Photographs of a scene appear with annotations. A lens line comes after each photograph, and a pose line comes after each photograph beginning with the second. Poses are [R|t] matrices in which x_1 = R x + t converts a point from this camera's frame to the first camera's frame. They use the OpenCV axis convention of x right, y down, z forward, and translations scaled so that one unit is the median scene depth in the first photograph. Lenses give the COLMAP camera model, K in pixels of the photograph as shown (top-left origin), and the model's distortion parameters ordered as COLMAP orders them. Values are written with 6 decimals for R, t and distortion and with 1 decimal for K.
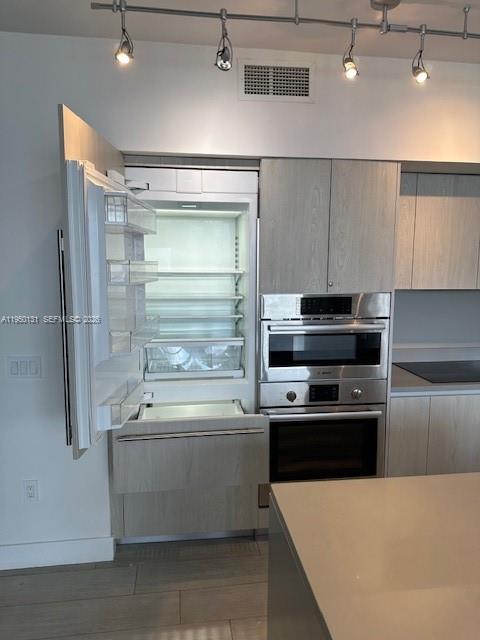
lens RADIAL K [[449.1, 0, 240.5], [0, 449.1, 317.3], [0, 0, 1]] dist [0.045136, -0.058435]
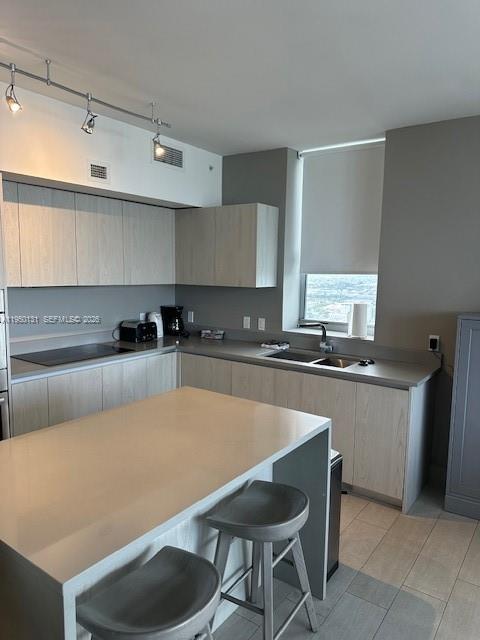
lens RADIAL K [[445.8, 0, 240.0], [0, 445.8, 320.0], [0, 0, 1]] dist [0.054290, -0.060225]
pose [[0.687168, -0.077248, 0.722380, -0.070465], [0.070392, 0.996732, 0.039625, 0.015991], [-0.723080, 0.023621, 0.690360, -0.177191]]
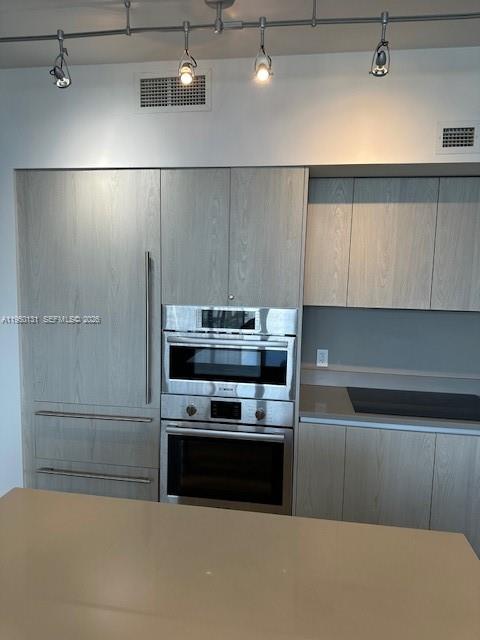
lens RADIAL K [[445.8, 0, 240.0], [0, 445.8, 320.0], [0, 0, 1]] dist [0.054290, -0.060225]
pose [[0.960418, 0.048639, -0.274285, 0.478468], [-0.052417, 0.998604, -0.006456, -0.019948], [0.273588, 0.020578, 0.961627, 0.090212]]
